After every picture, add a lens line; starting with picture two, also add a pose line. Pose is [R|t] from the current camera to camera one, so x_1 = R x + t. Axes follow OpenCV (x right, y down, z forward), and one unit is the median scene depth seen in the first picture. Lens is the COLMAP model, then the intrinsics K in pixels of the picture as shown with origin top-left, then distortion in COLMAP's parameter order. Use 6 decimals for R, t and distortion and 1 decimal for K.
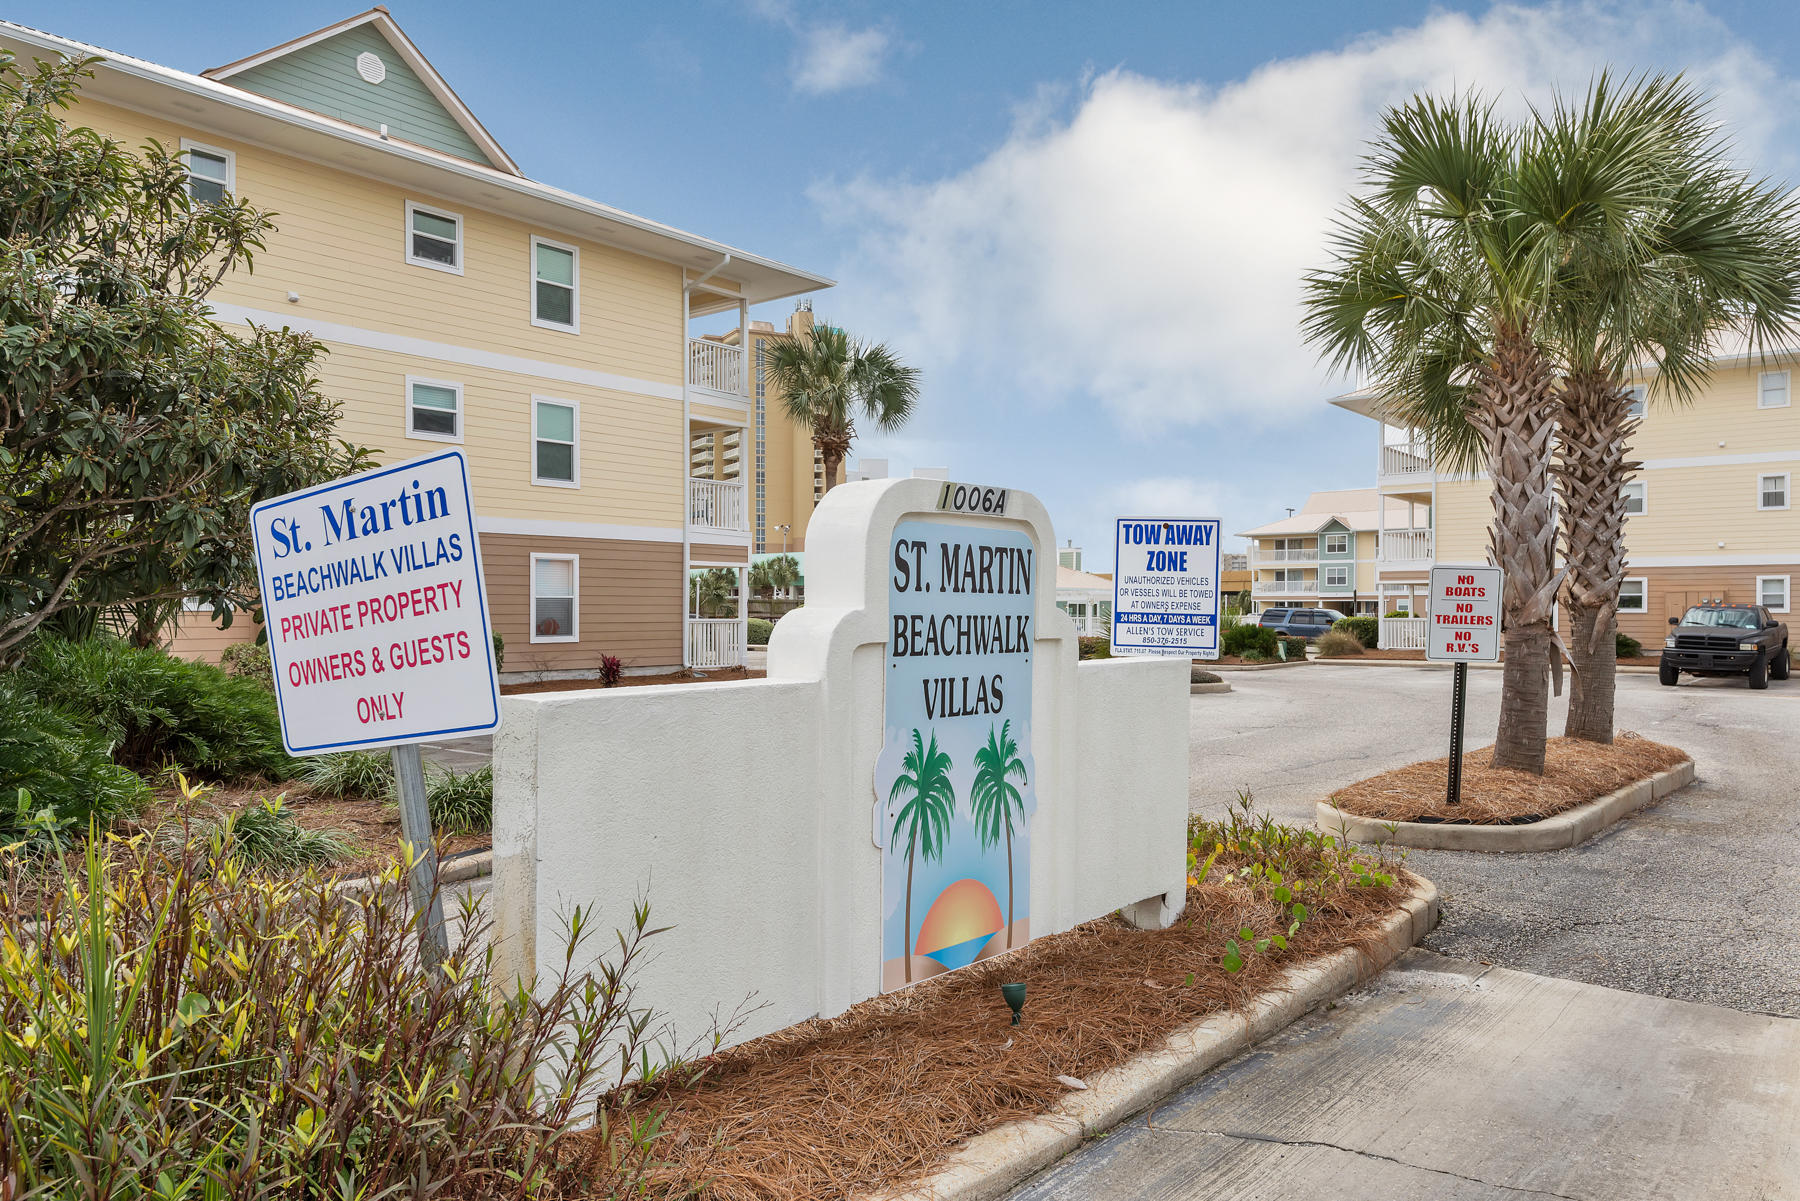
lens RADIAL K [[1276.5, 0, 896.9], [0, 1276.5, 616.9], [0, 0, 1]] dist [0.007370, 0.000502]
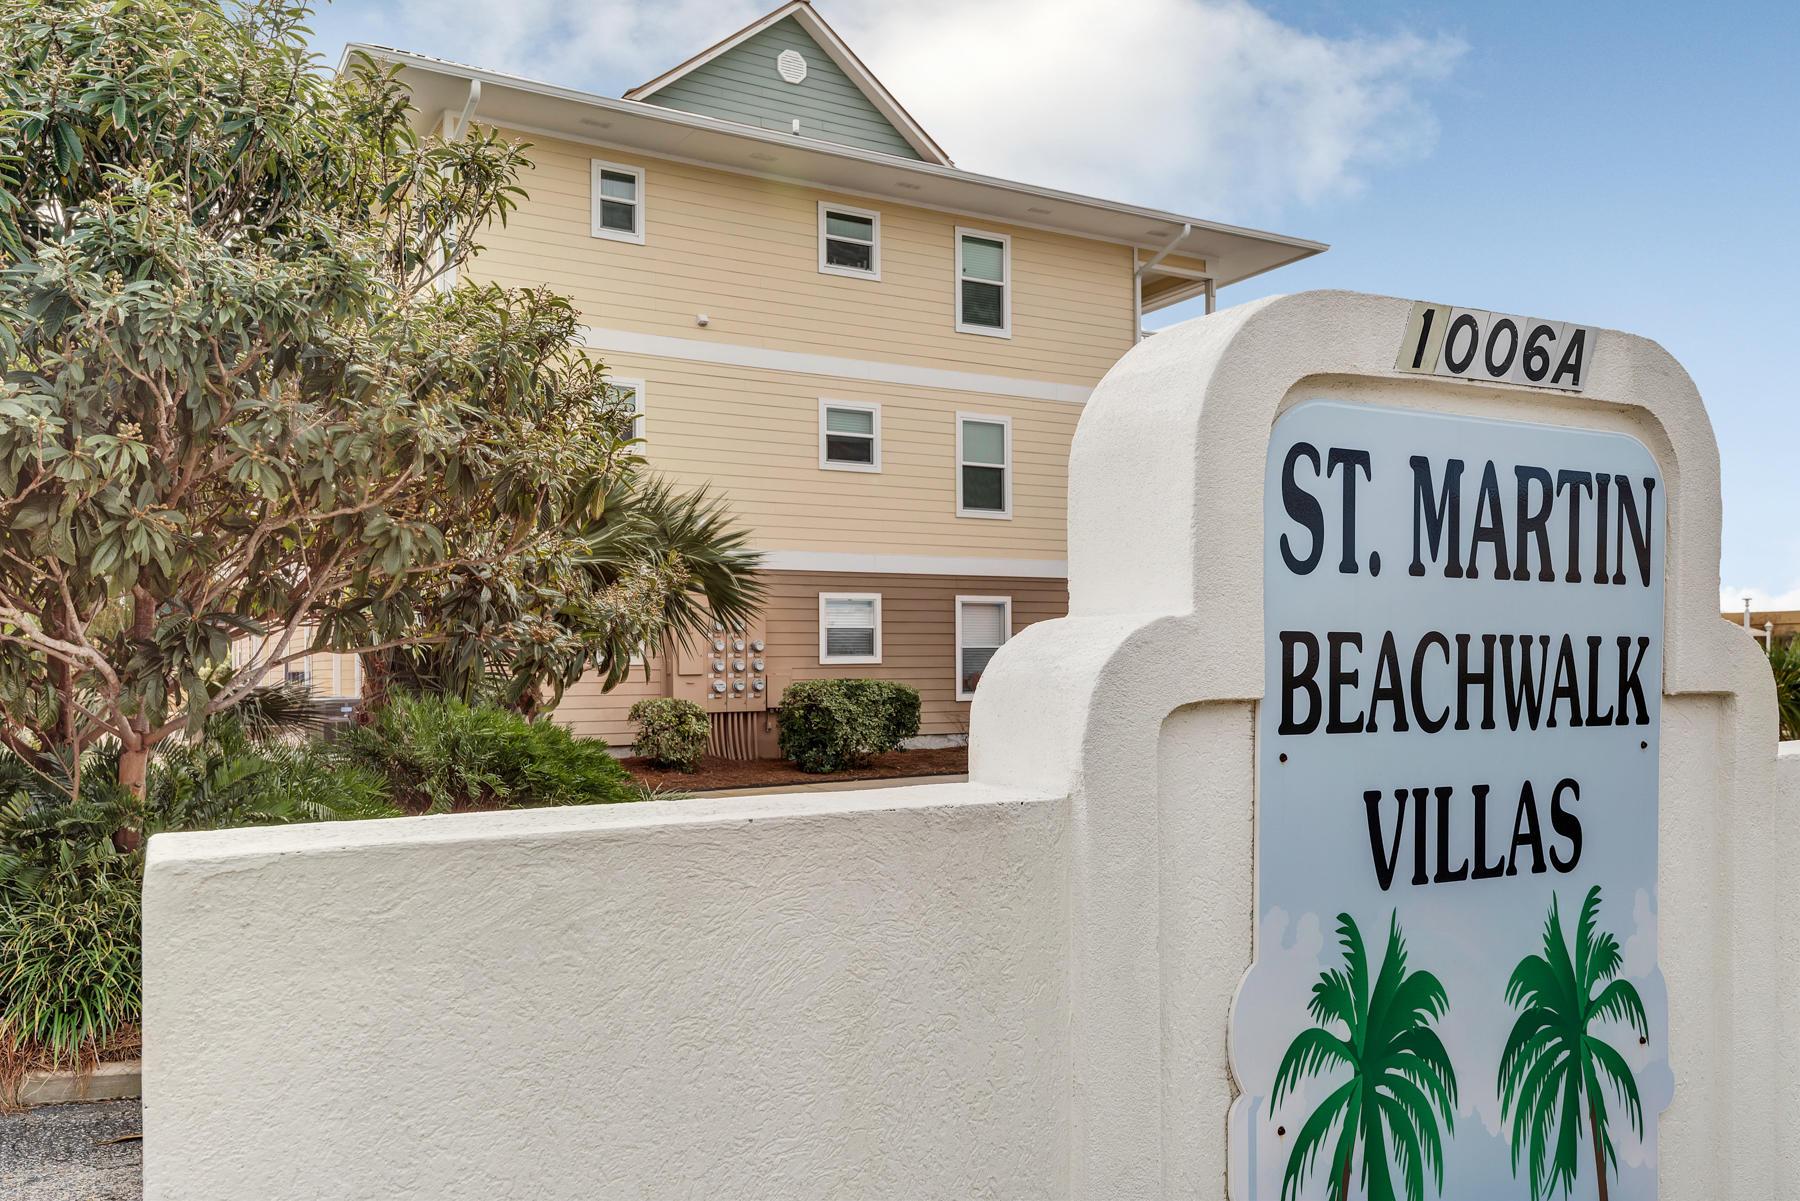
lens RADIAL K [[1428.1, 0, 887.2], [0, 1428.1, 655.4], [0, 0, 1]] dist [0.028714, -0.014138]
pose [[0.936722, -0.007609, -0.349990, 0.035172], [0.003461, 0.999916, -0.012475, 0.010198], [0.350056, 0.010475, 0.936670, 0.479612]]
